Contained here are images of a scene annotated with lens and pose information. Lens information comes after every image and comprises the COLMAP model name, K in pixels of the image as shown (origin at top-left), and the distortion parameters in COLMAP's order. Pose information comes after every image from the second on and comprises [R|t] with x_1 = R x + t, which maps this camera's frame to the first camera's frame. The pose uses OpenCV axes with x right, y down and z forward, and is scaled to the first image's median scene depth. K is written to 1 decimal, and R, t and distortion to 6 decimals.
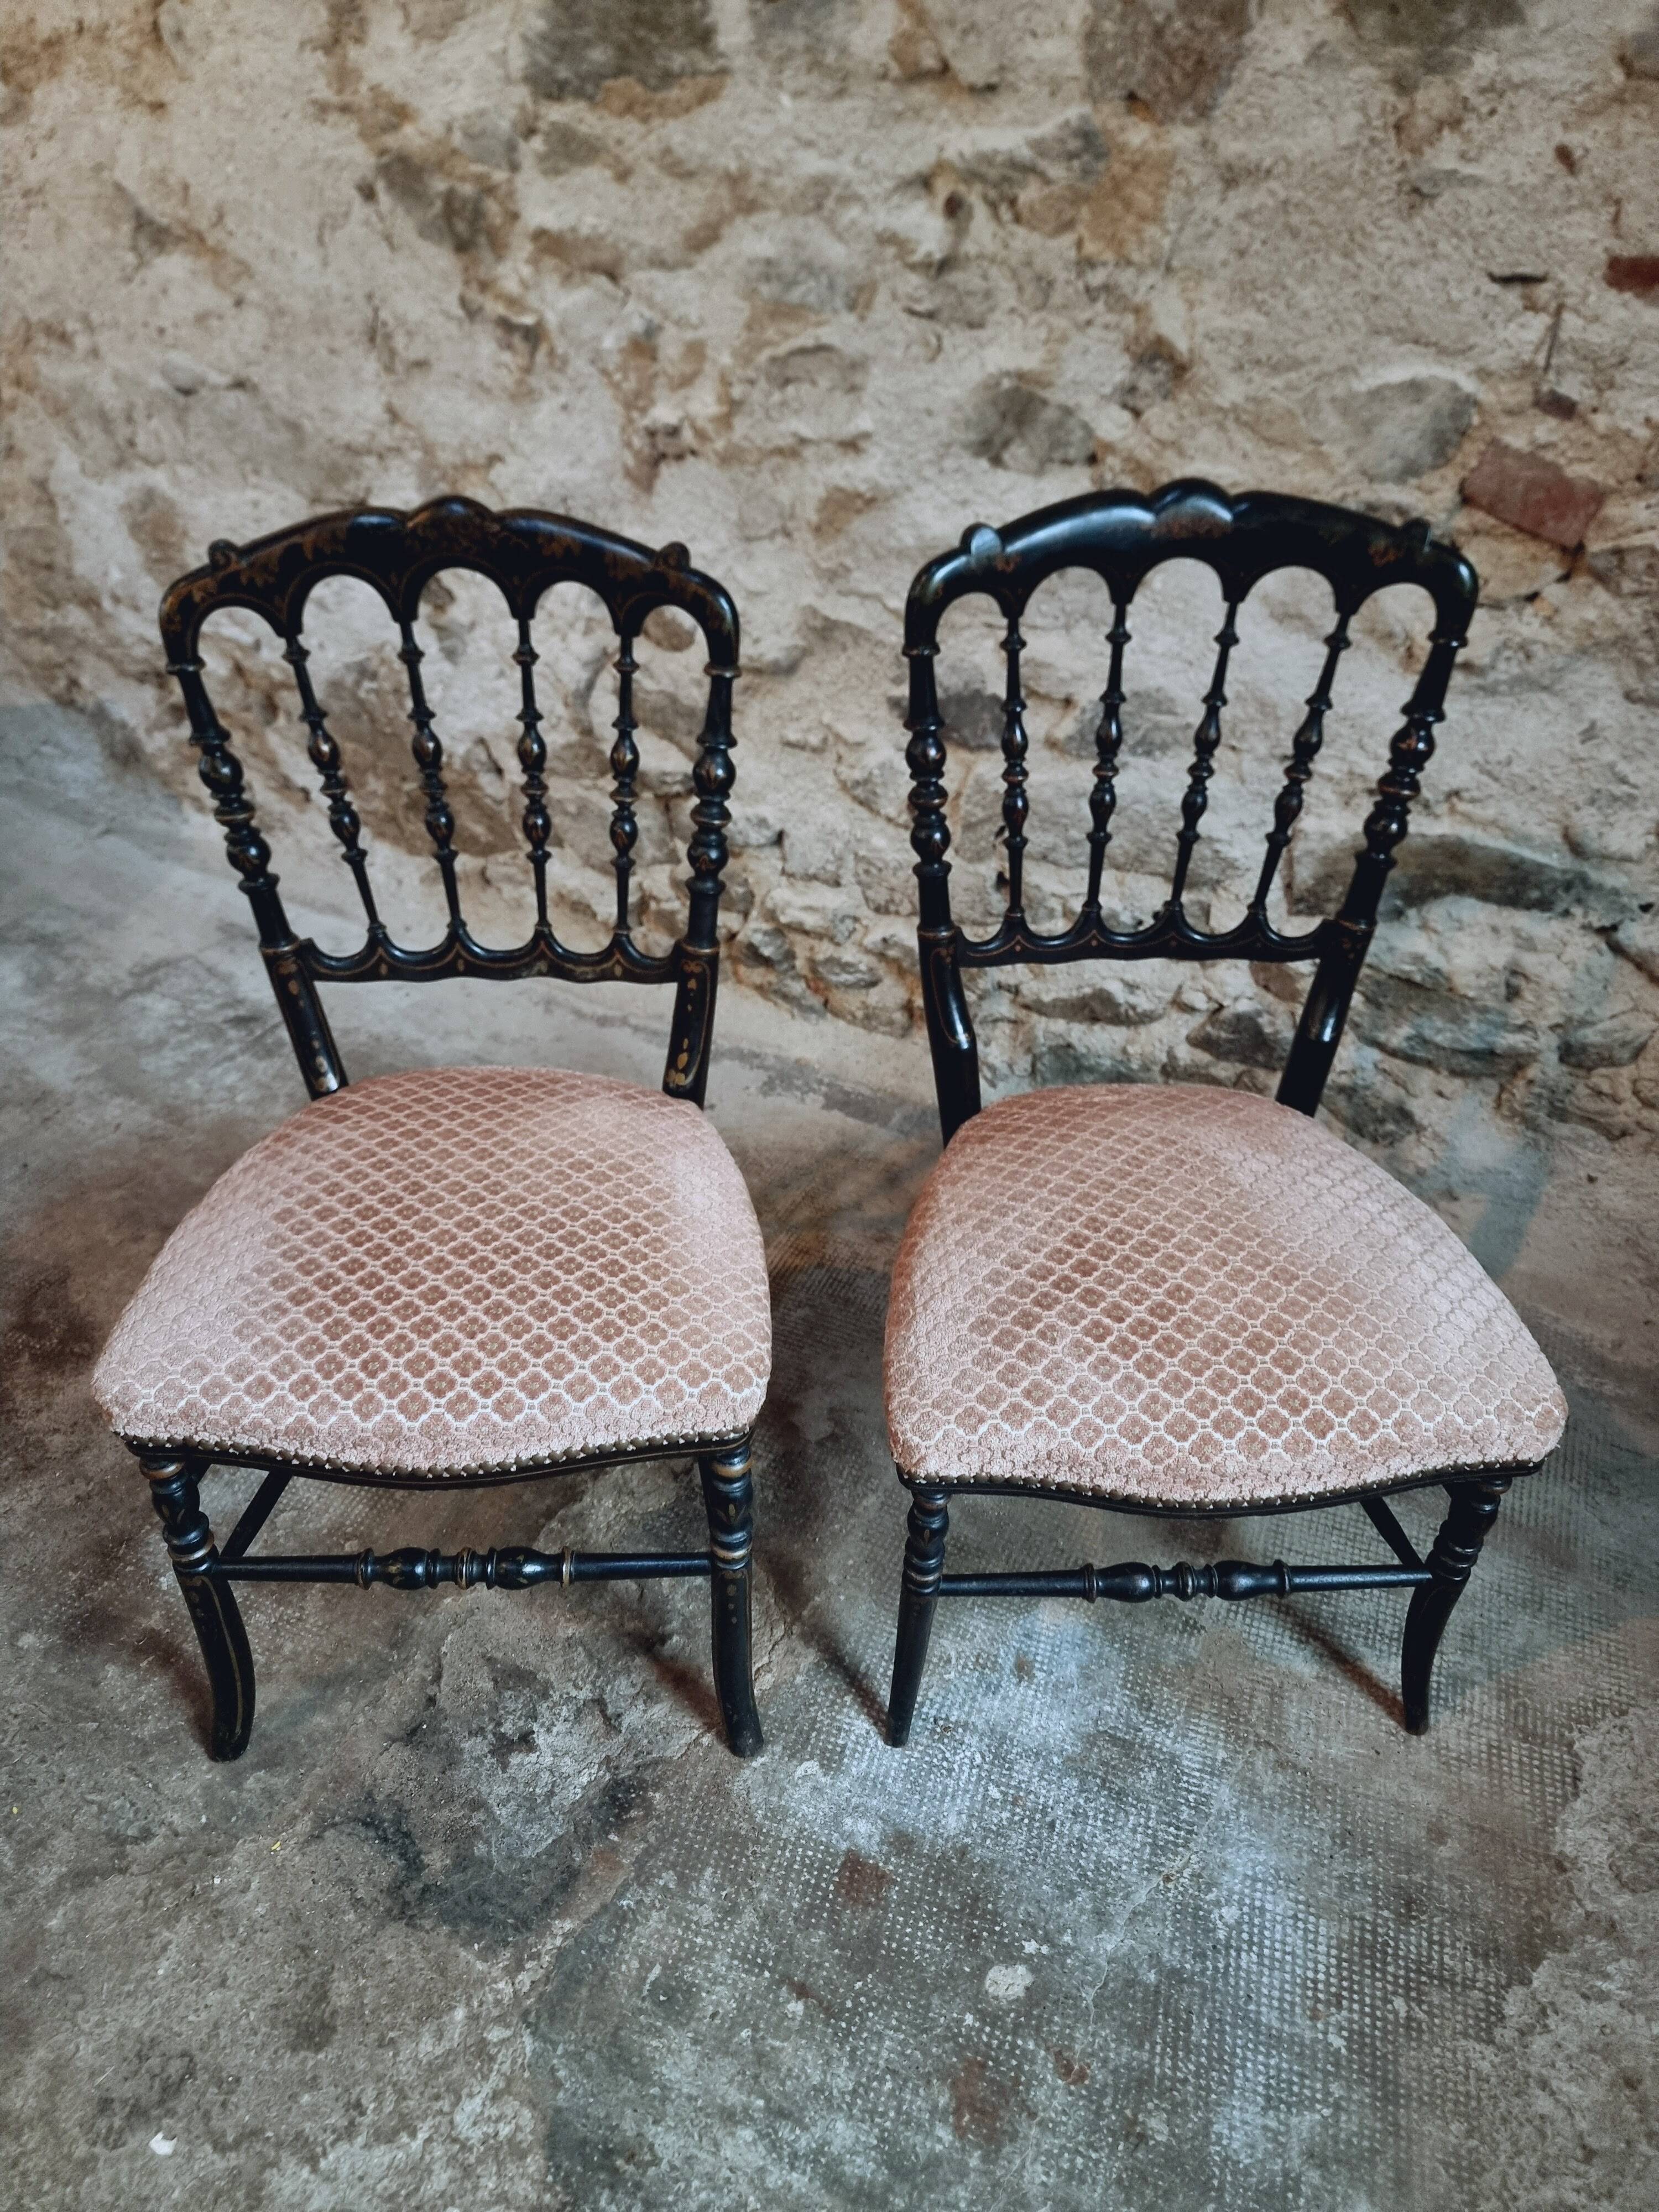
lens RADIAL K [[1545.6, 0, 805.4], [0, 1545.6, 1116.5], [0, 0, 1]] dist [0.064115, -0.064829]
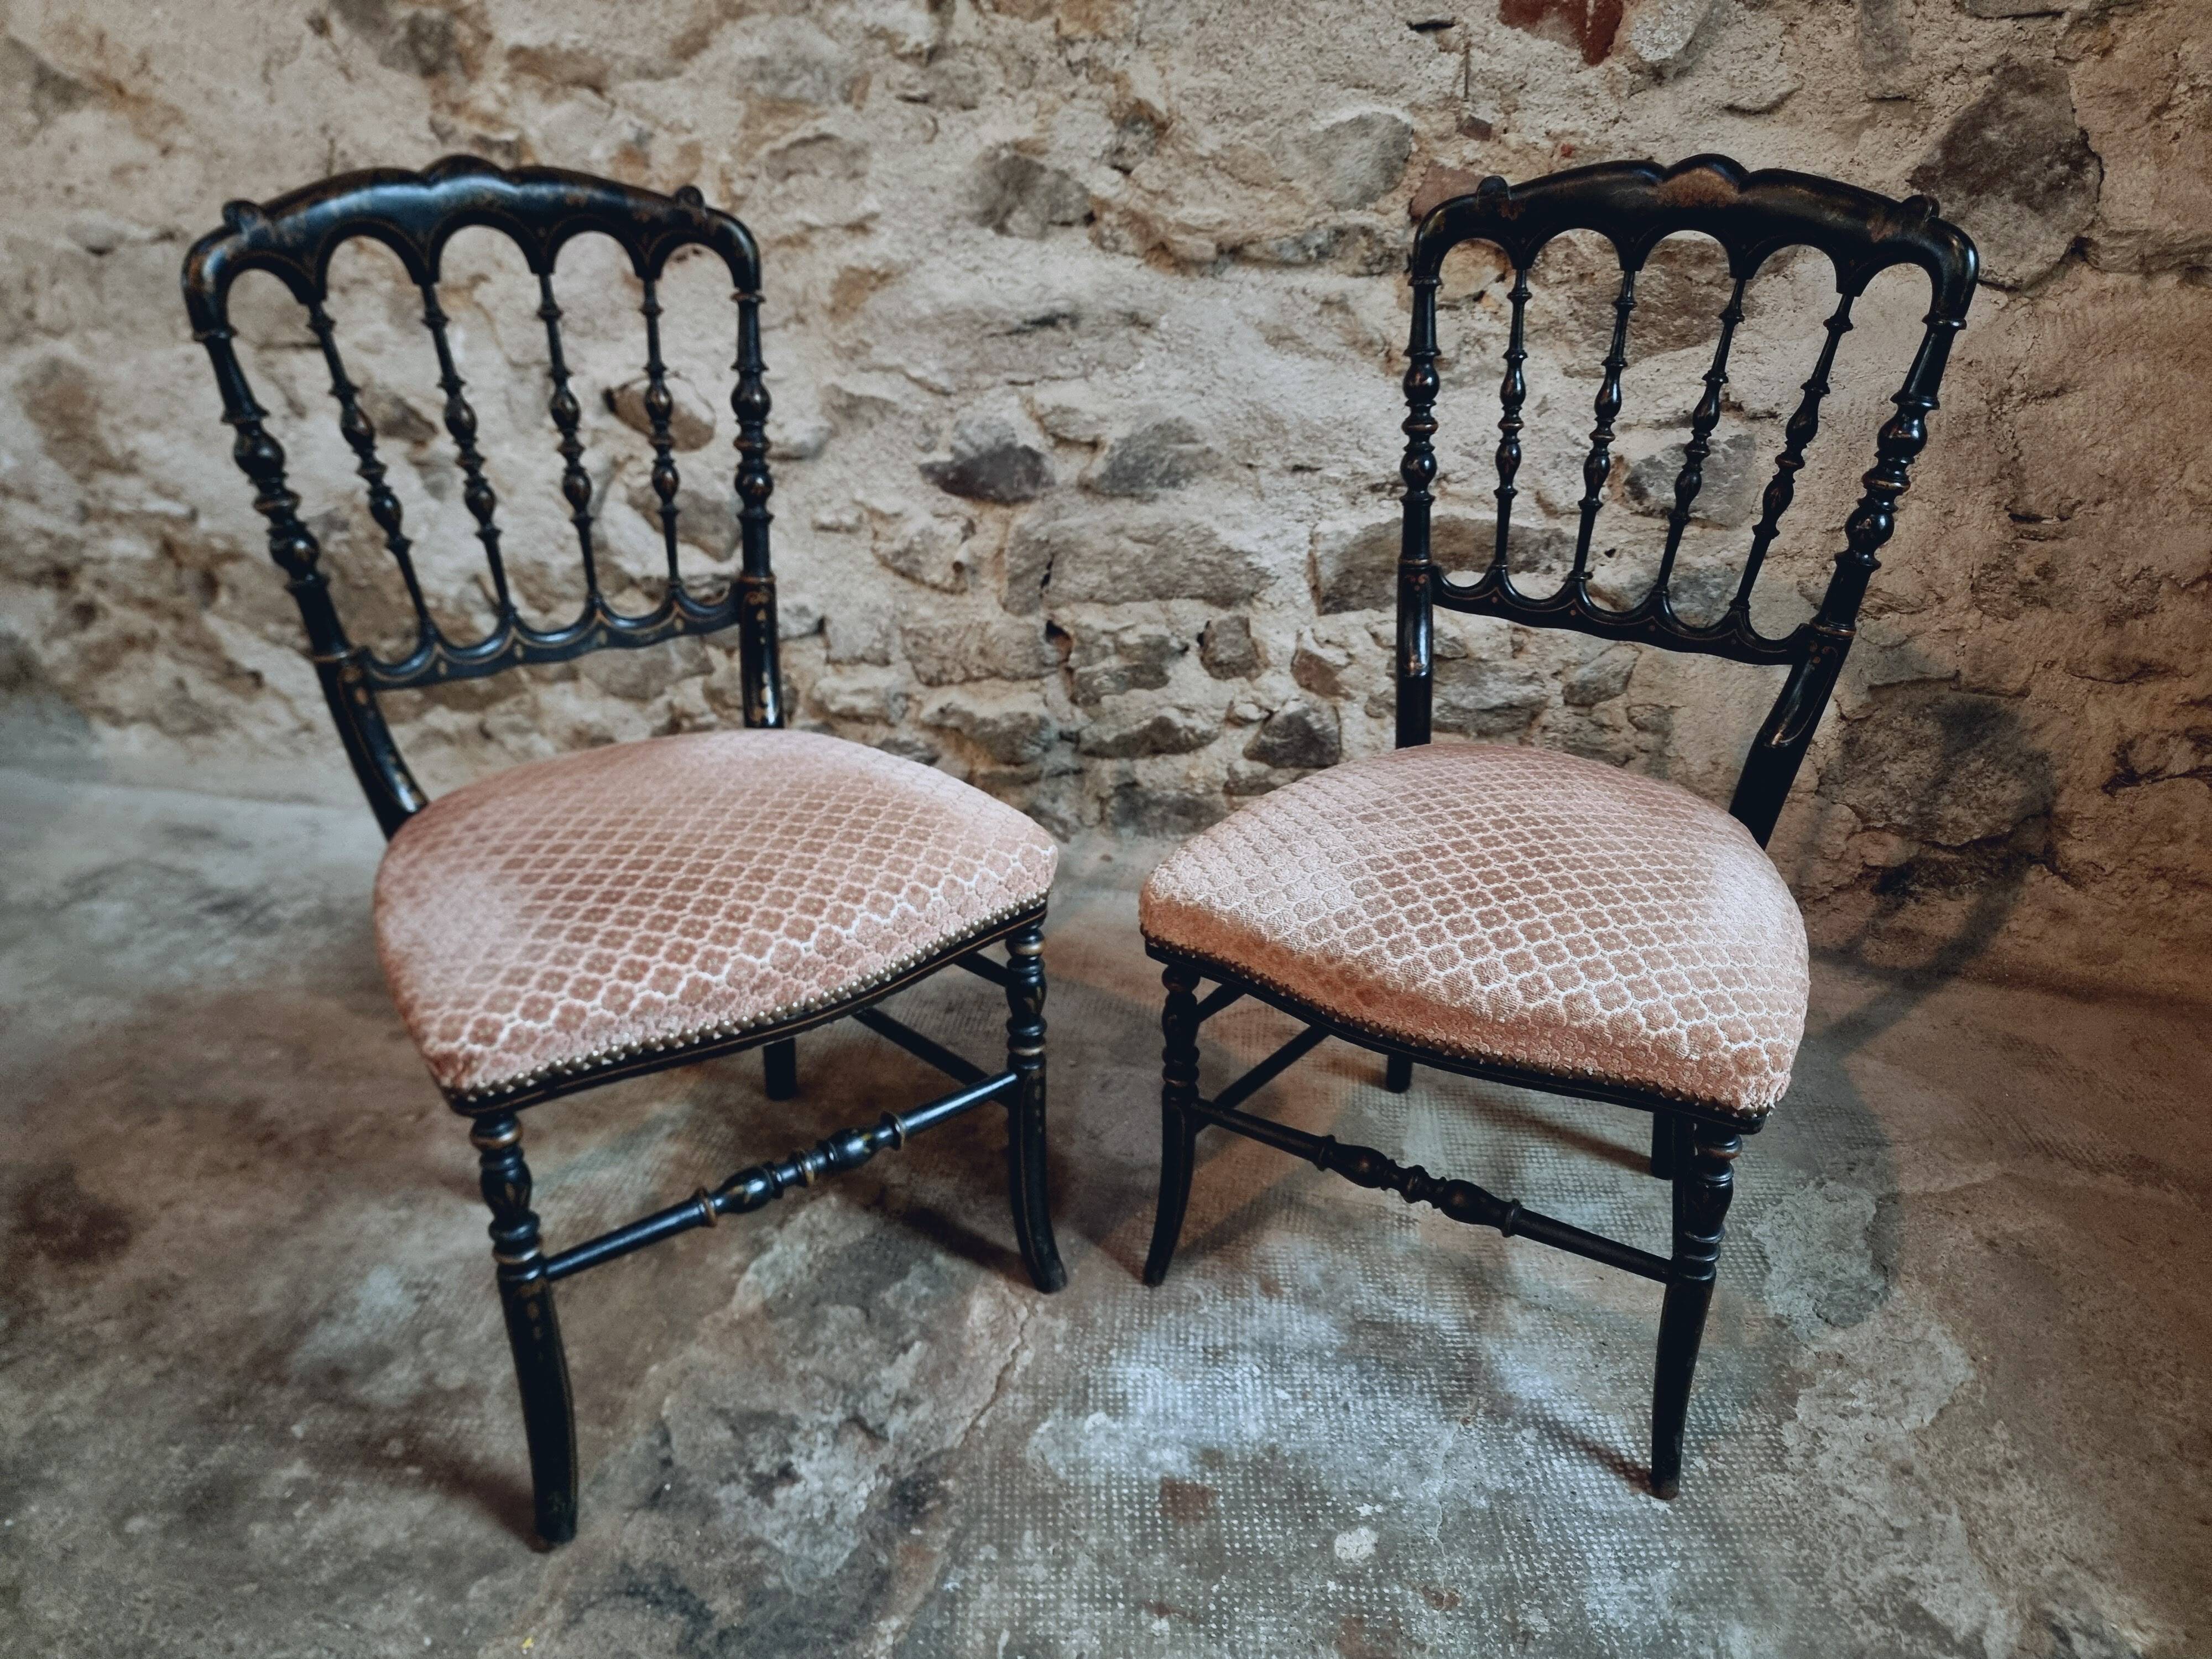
lens RADIAL K [[1545.6, 0, 1130.5], [0, 1545.6, 860.9], [0, 0, 1]] dist [0.064115, -0.064829]
pose [[0.948988, -0.139604, 0.282724, -0.169491], [0.184098, 0.973262, -0.137363, 0.185747], [-0.255989, 0.182405, 0.949315, 0.020763]]
